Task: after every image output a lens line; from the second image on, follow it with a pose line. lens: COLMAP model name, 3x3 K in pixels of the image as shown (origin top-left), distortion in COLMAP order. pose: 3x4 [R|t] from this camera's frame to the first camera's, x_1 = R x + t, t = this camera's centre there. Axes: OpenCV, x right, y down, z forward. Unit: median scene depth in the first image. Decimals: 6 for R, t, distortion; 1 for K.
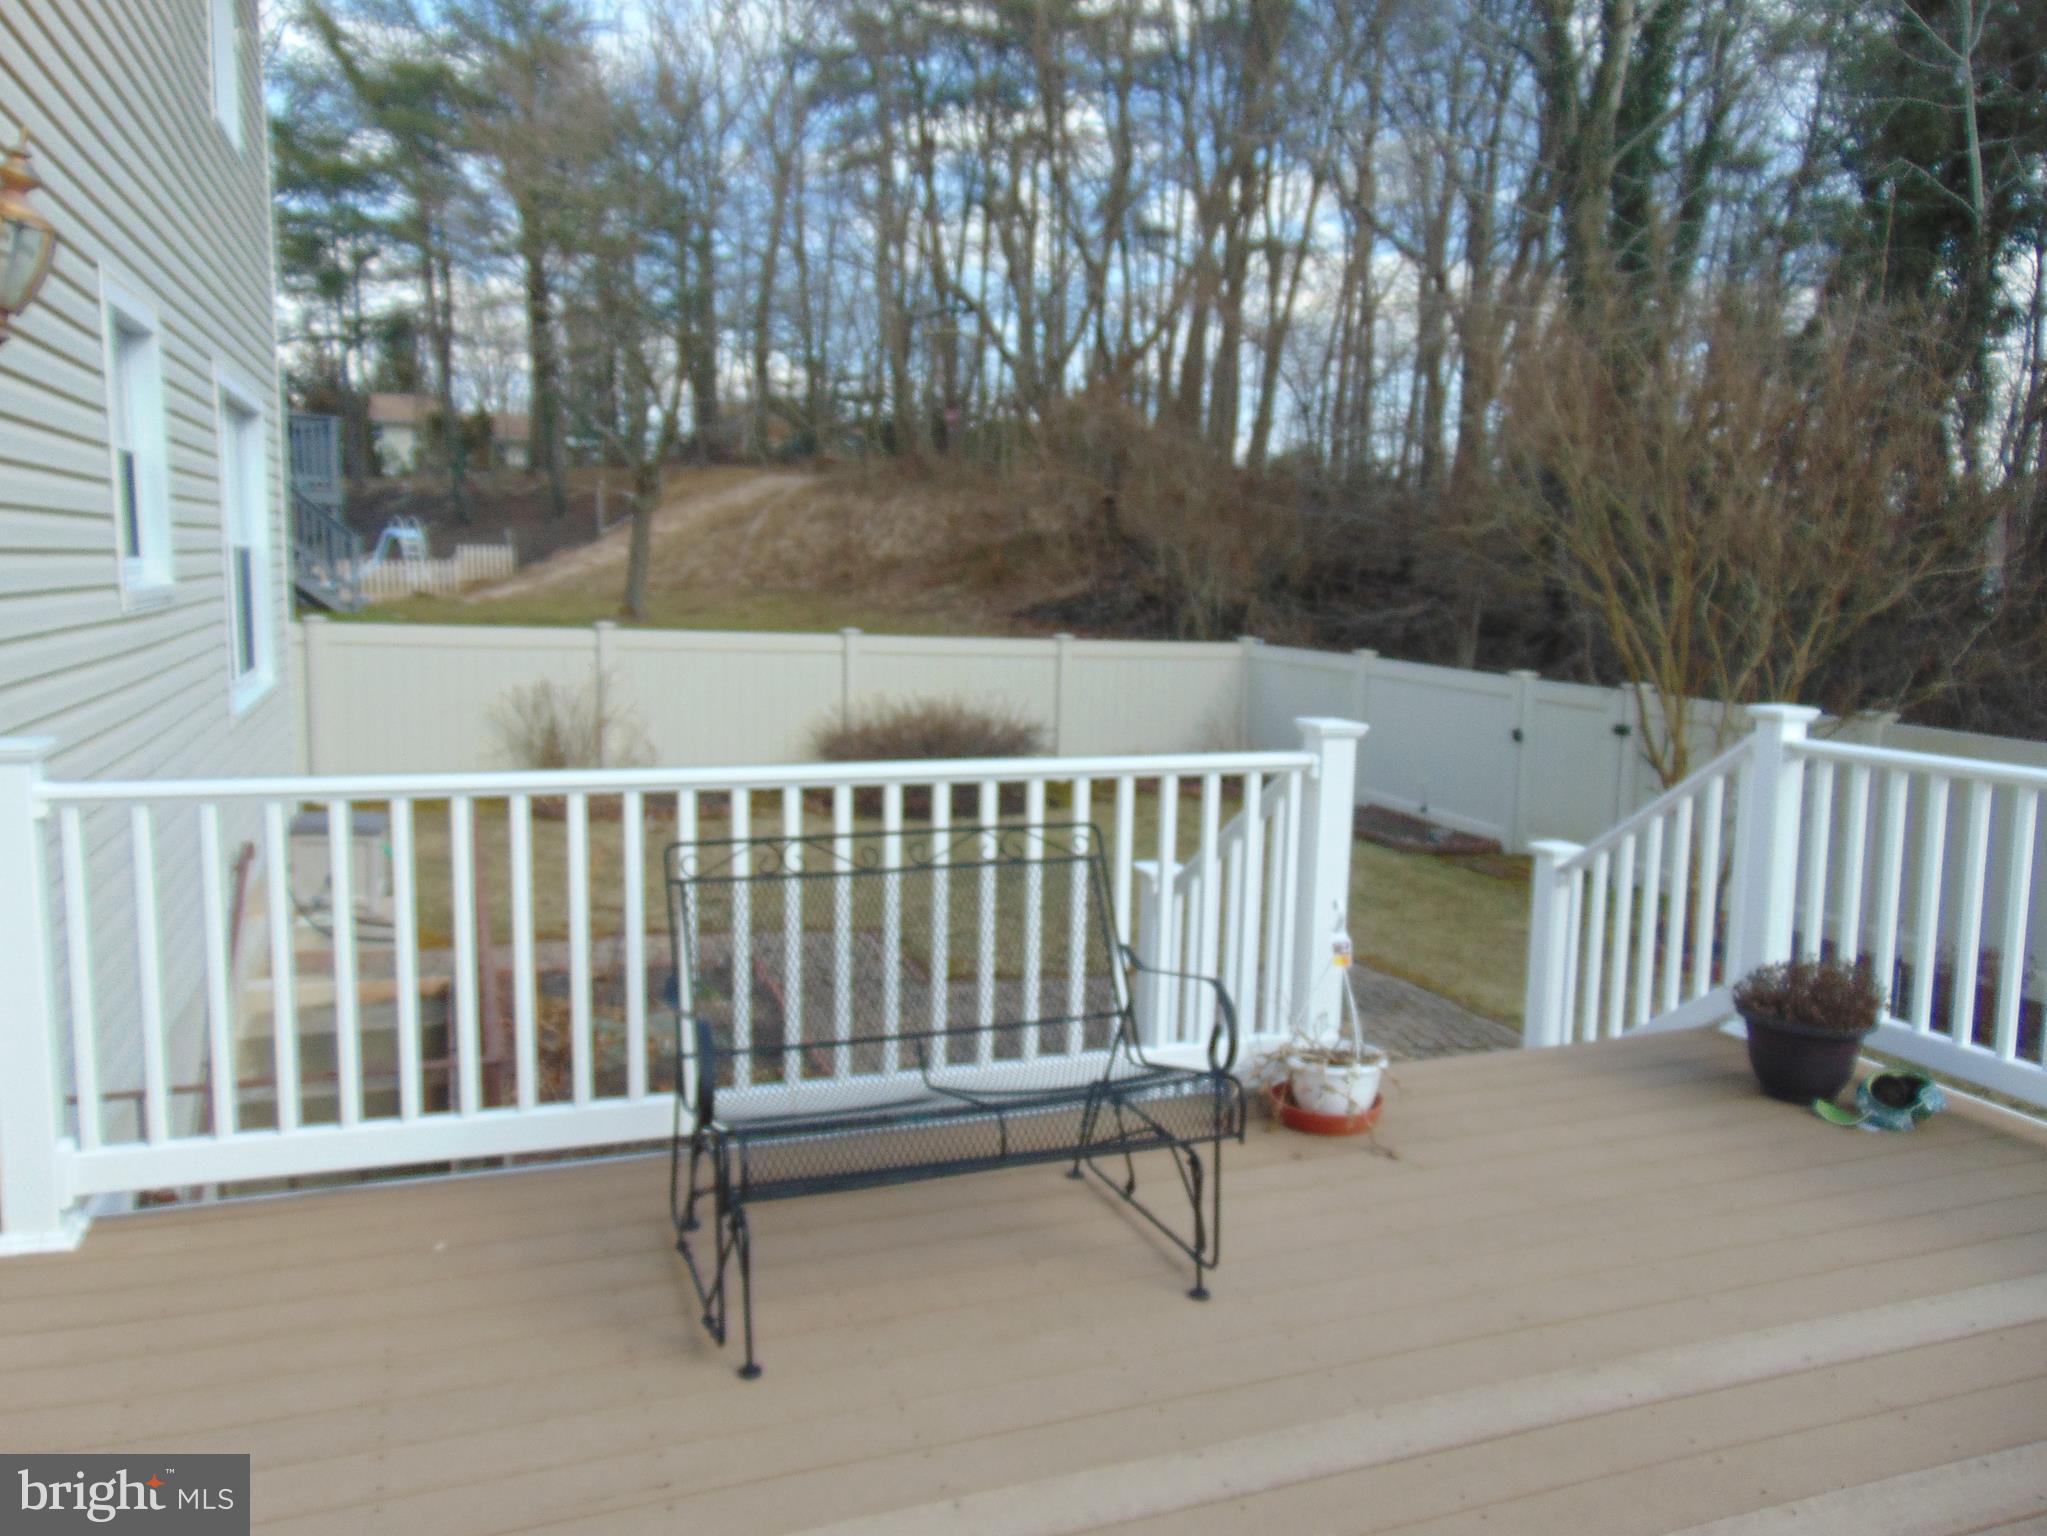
lens RADIAL K [[1520.1, 0, 1022.8], [0, 1520.1, 761.9], [0, 0, 1]] dist [-0.042846, 0.072330]
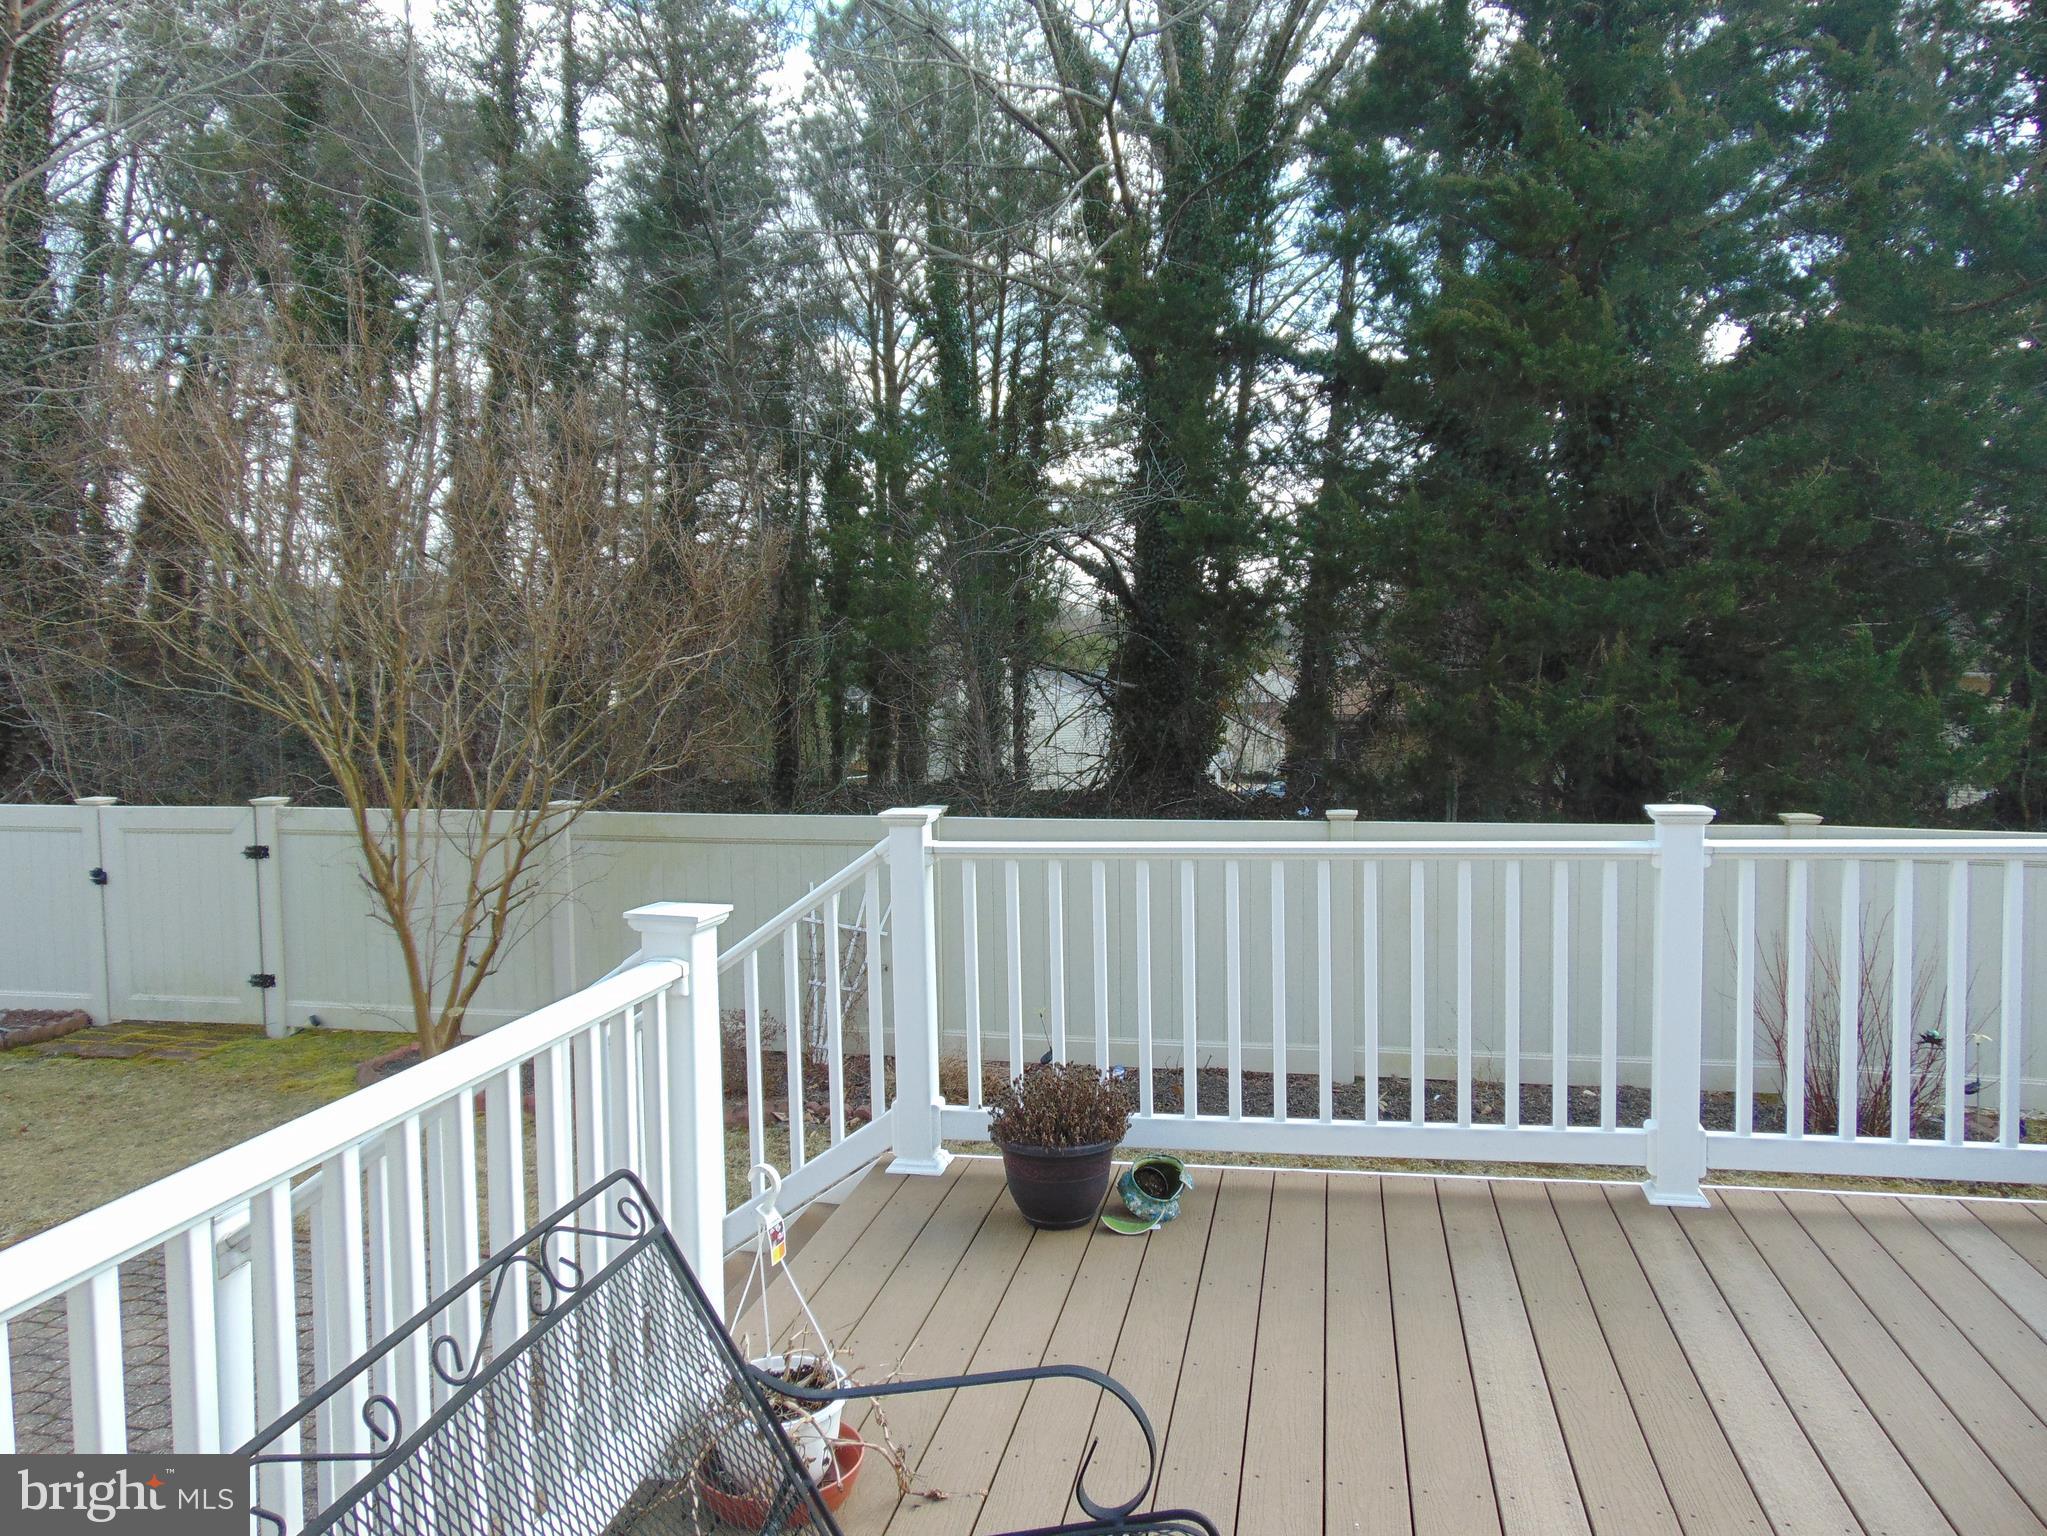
lens RADIAL K [[1520.1, 0, 1022.8], [0, 1520.1, 761.9], [0, 0, 1]] dist [-0.042846, 0.072330]
pose [[0.534127, -0.088696, 0.840739, -0.278318], [0.138820, 0.990184, 0.016269, -0.081576], [-0.833929, 0.108022, 0.541196, 0.505919]]
